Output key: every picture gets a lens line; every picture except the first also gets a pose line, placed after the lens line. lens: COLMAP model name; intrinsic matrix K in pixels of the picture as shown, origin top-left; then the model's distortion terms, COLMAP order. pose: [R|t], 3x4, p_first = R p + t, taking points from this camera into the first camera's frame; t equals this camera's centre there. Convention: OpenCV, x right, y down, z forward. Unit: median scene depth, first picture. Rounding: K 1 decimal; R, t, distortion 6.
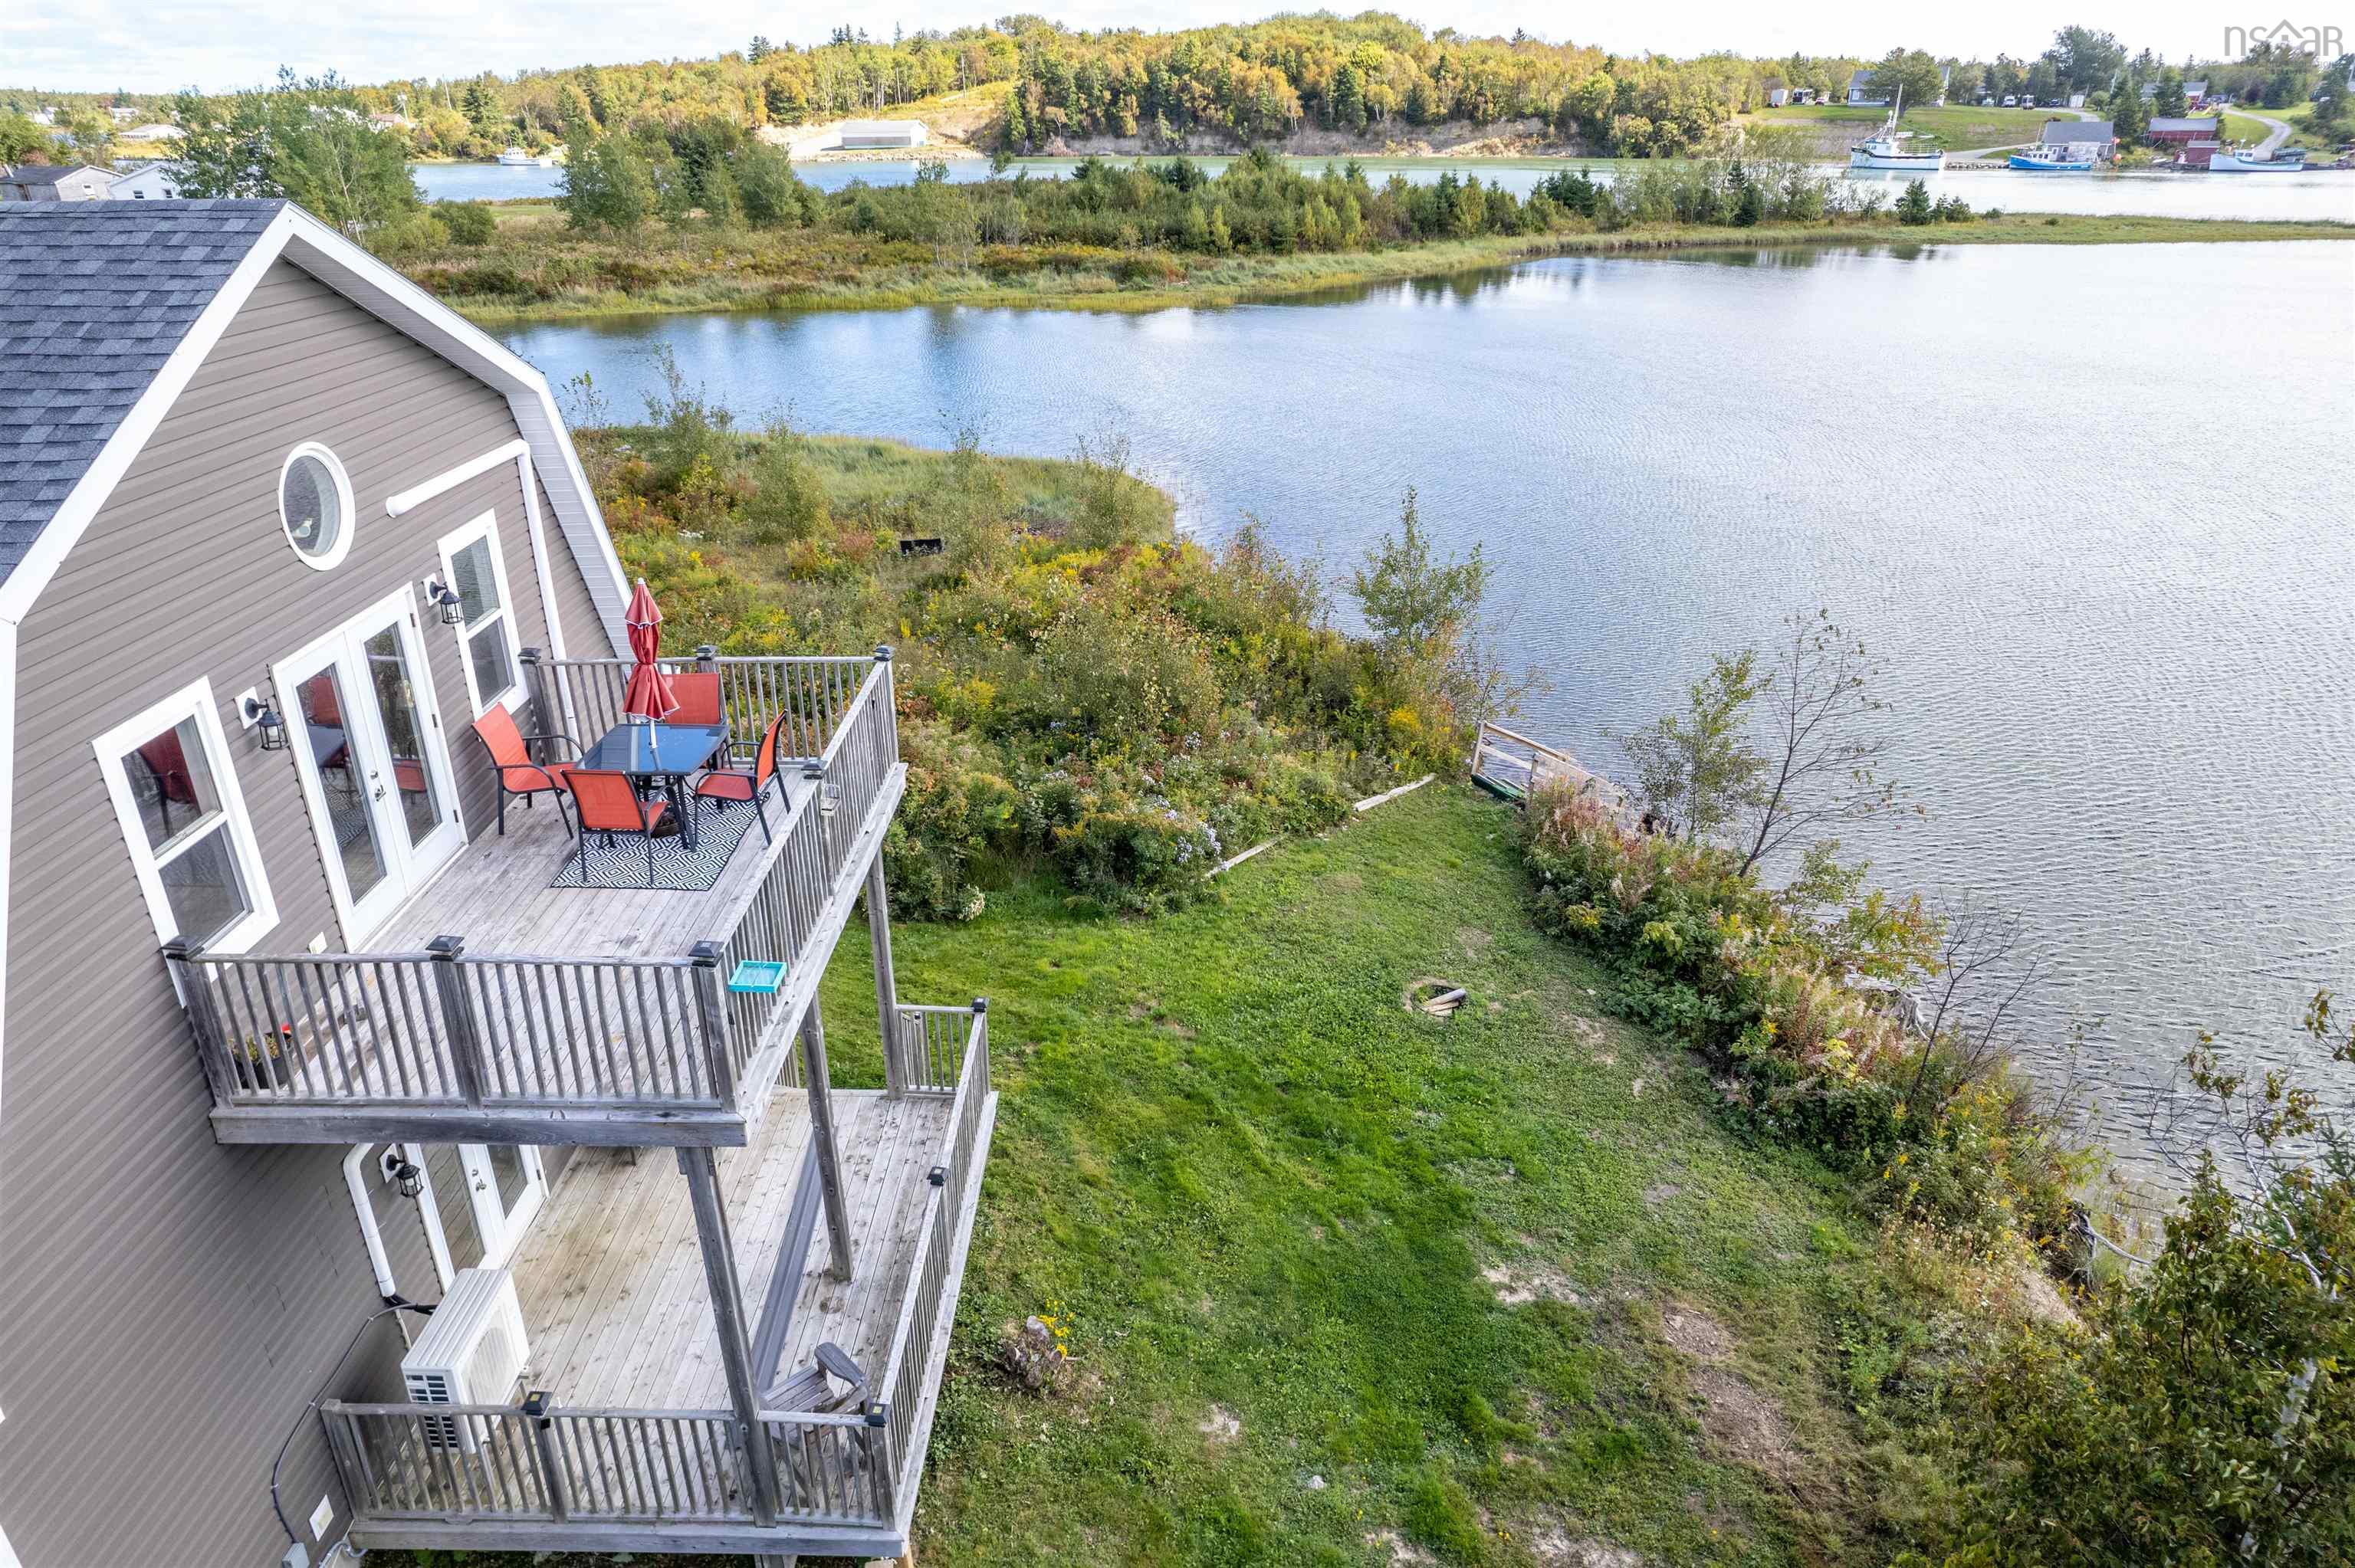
lens RADIAL K [[1520.7, 0, 1190.8], [0, 1520.7, 790.4], [0, 0, 1]] dist [-0.068649, 0.056852]
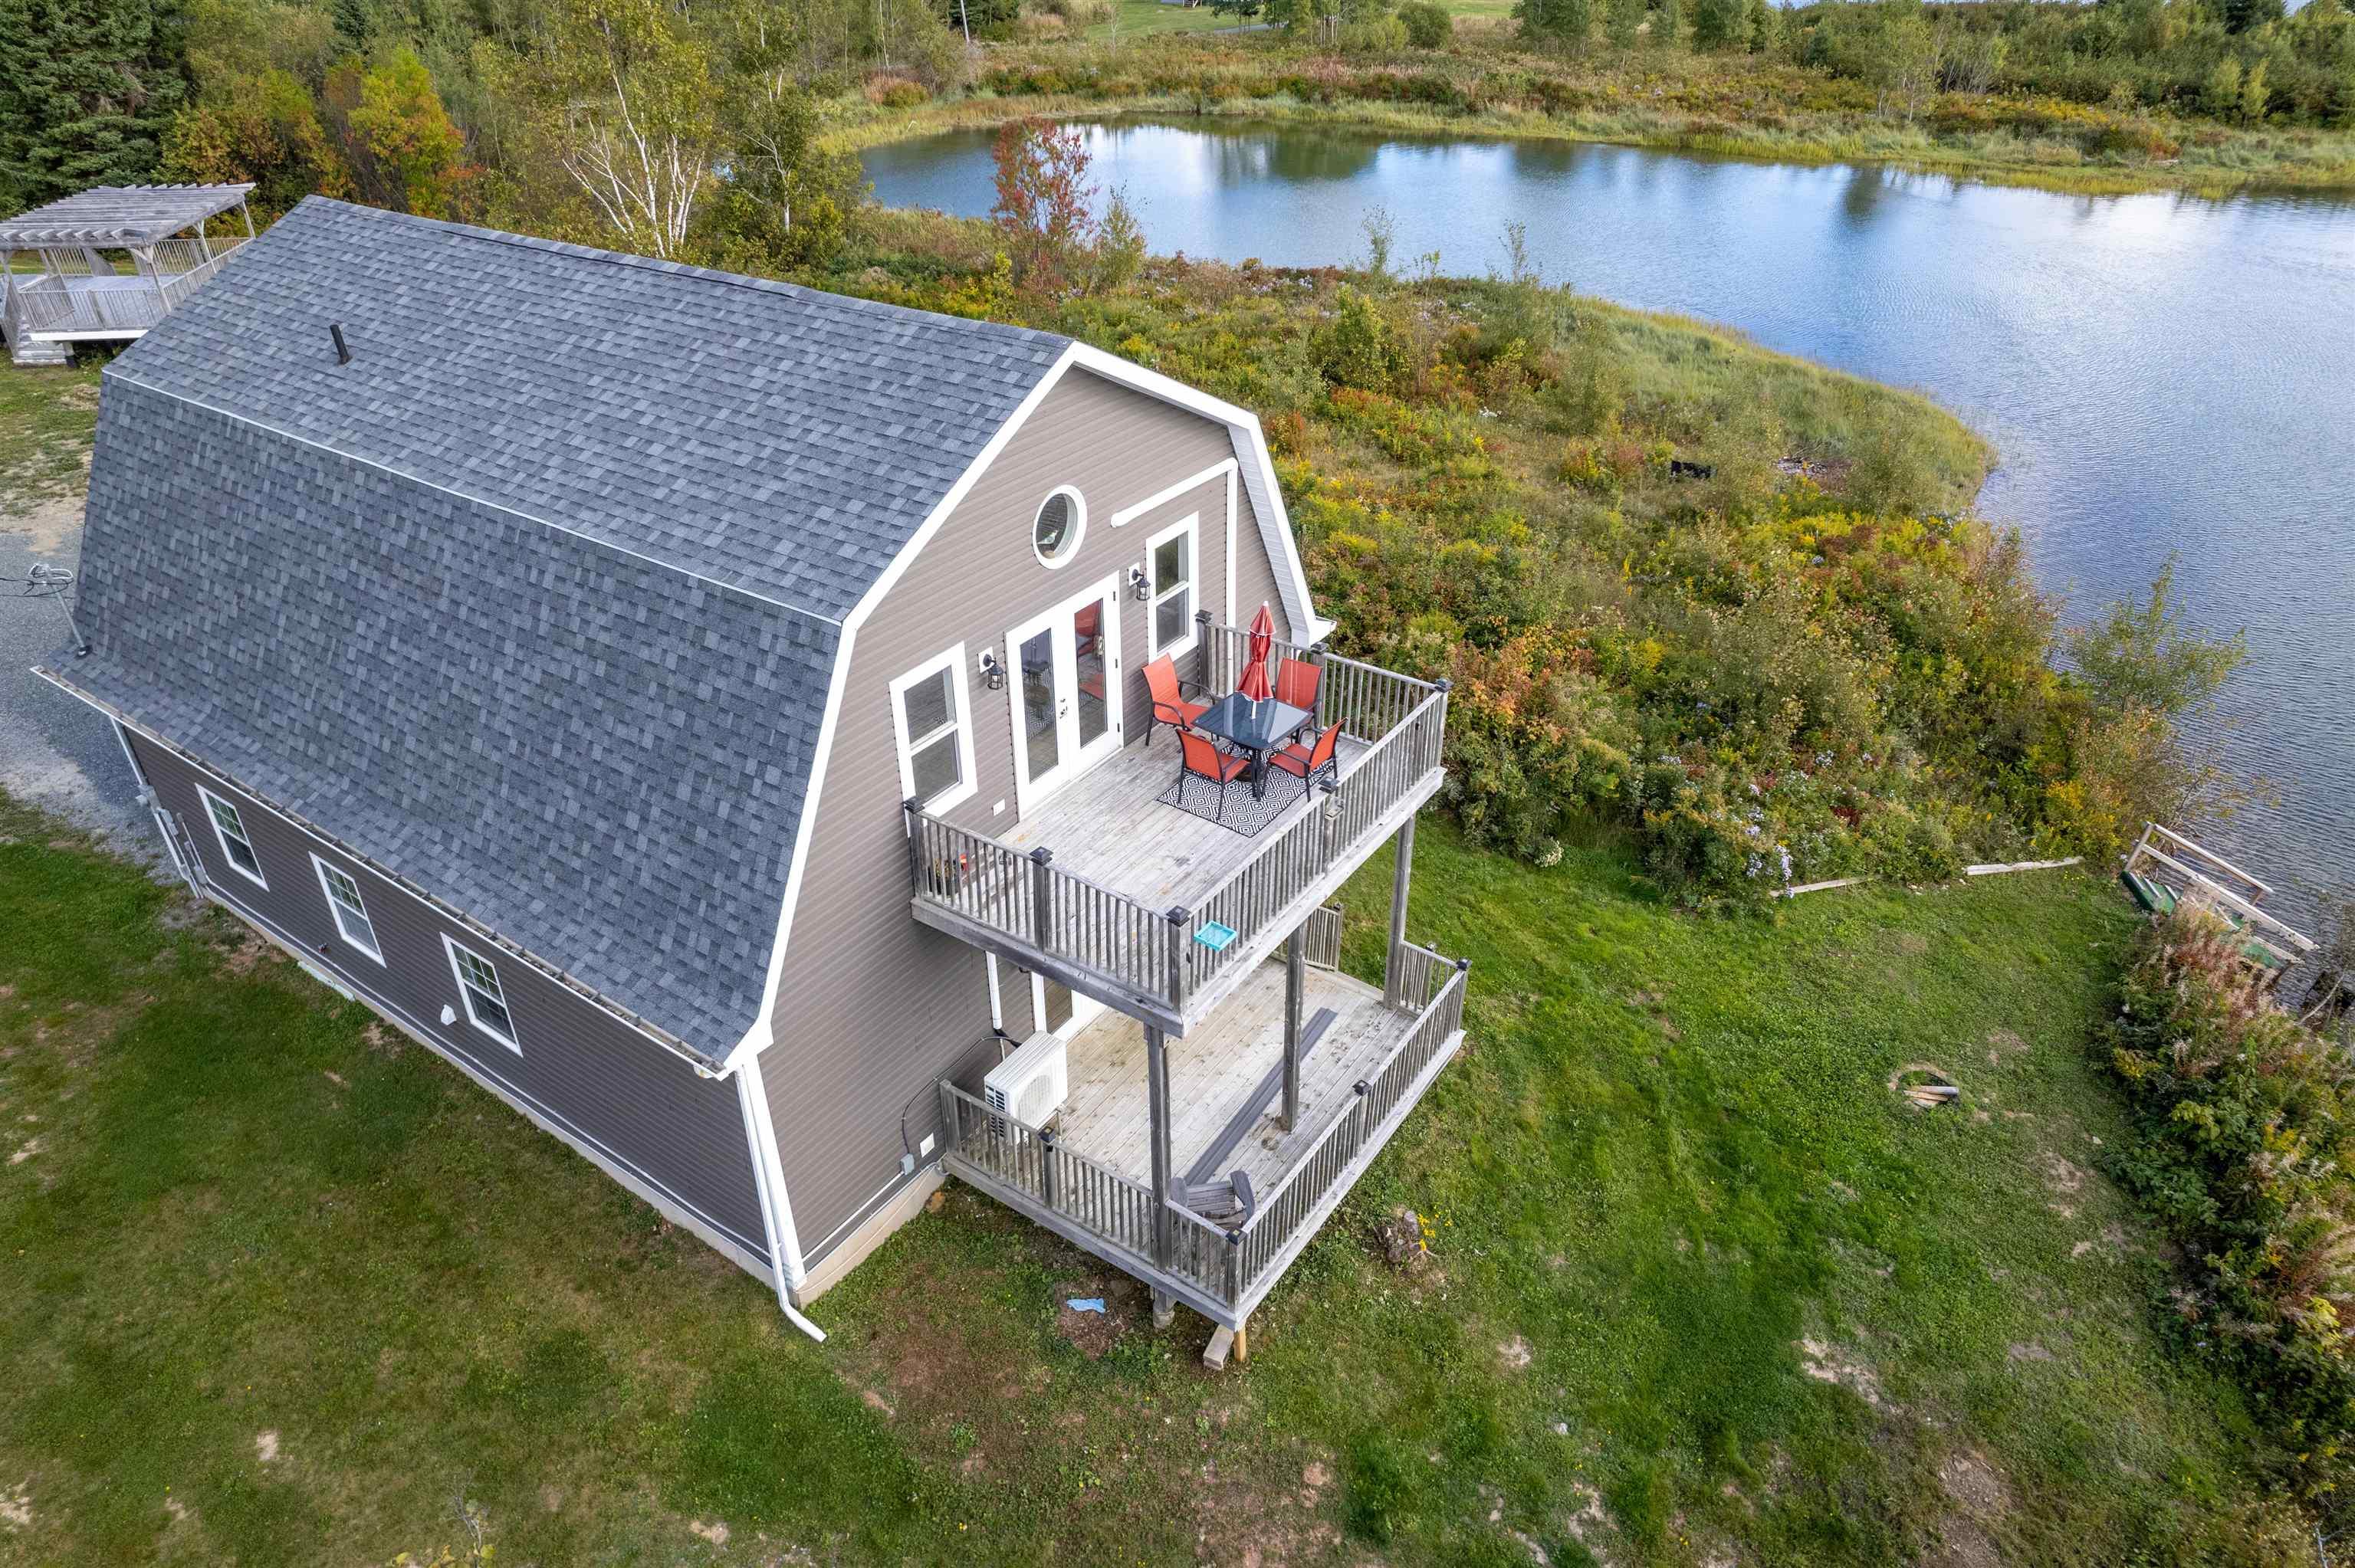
lens RADIAL K [[1520.7, 0, 1190.8], [0, 1520.7, 790.4], [0, 0, 1]] dist [-0.068649, 0.056852]
pose [[0.833212, 0.296260, -0.466891, 0.165766], [-0.232719, 0.953819, 0.189925, -0.138875], [0.501597, -0.049594, 0.863679, -0.136527]]
